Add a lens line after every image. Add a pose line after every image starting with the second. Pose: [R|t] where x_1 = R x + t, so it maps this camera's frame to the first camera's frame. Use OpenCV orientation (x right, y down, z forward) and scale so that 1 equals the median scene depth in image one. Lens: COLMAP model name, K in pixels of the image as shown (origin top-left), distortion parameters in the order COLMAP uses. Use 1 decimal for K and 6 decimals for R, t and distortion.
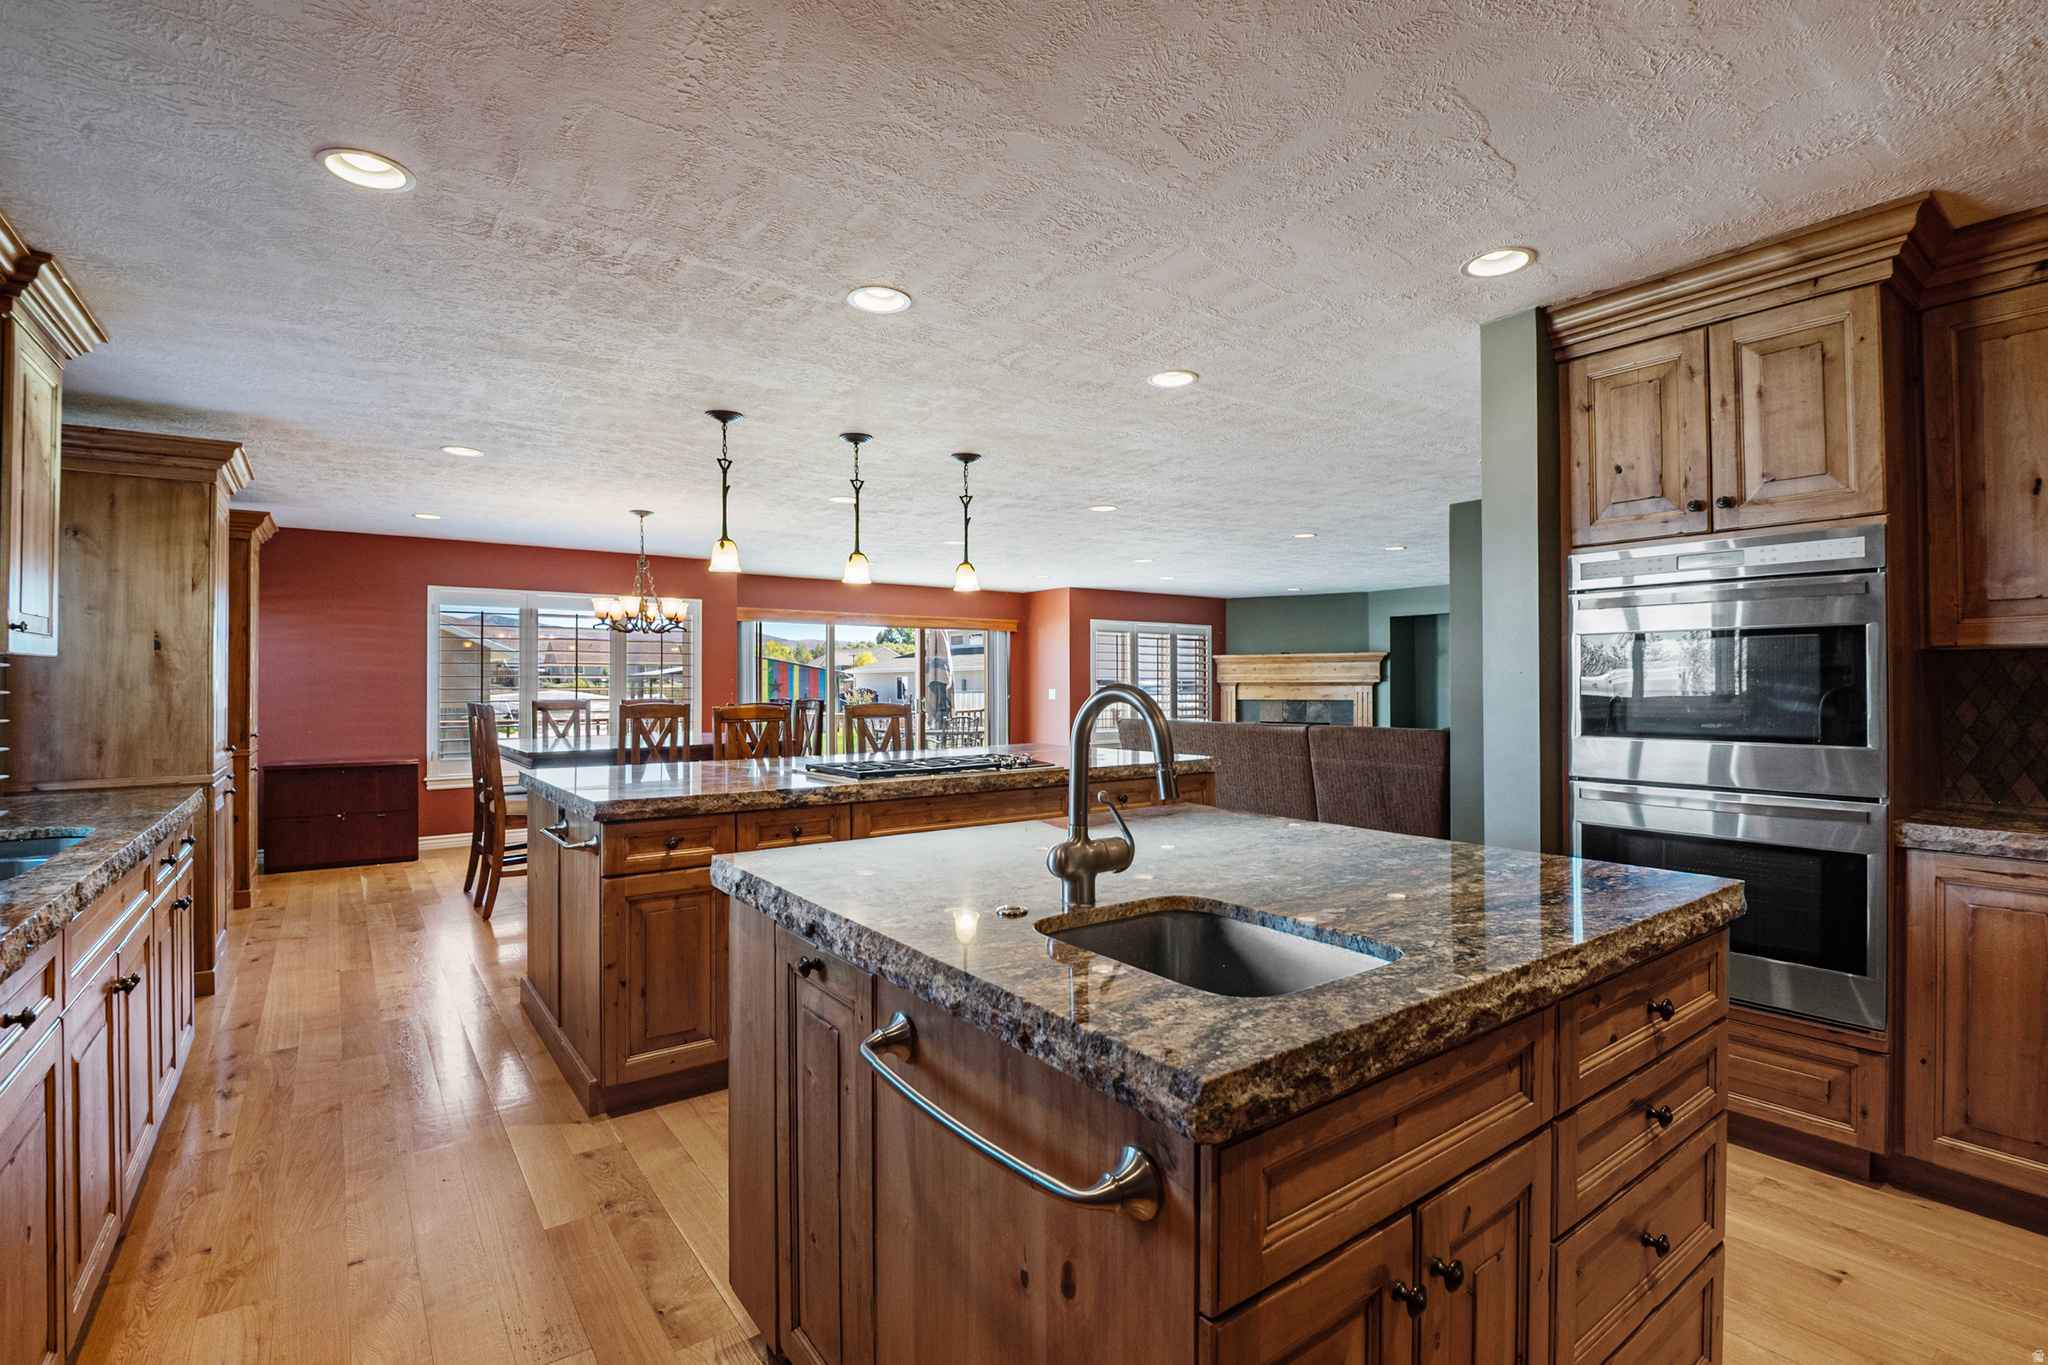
lens RADIAL K [[932.4, 0, 1022.5], [0, 932.4, 683.5], [0, 0, 1]] dist [-0.000301, -0.000035]
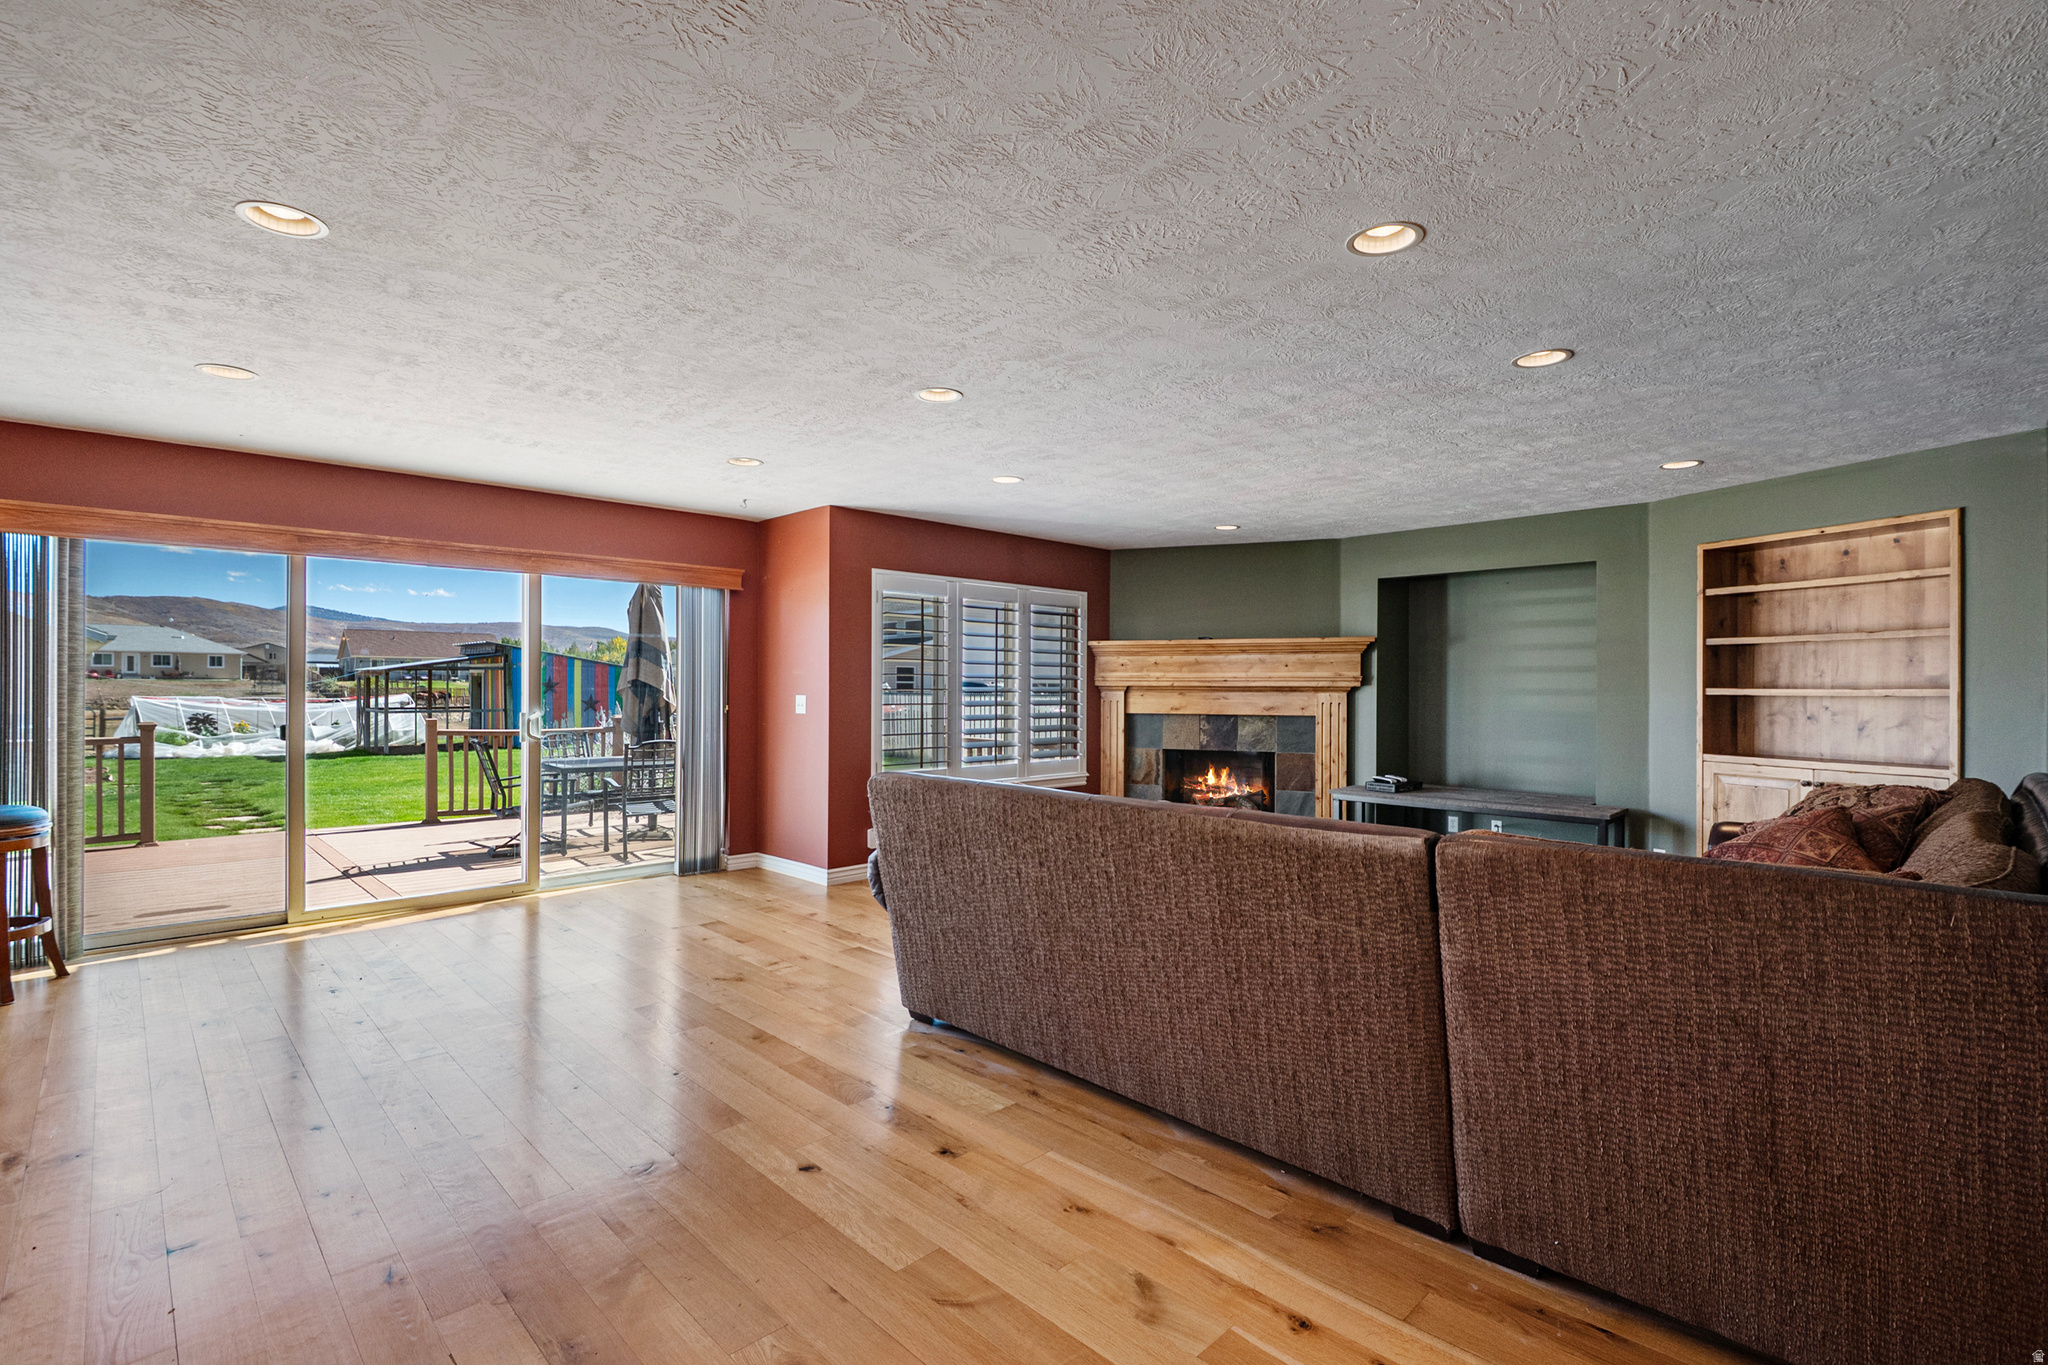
lens RADIAL K [[932.4, 0, 1029.8], [0, 932.4, 680.5], [0, 0, 1]] dist [-0.000301, -0.000035]
pose [[0.989246, 0.008632, 0.146006, 0.082642], [-0.007682, 0.999945, -0.007071, 0.000275], [-0.146059, 0.005873, 0.989258, 0.430395]]
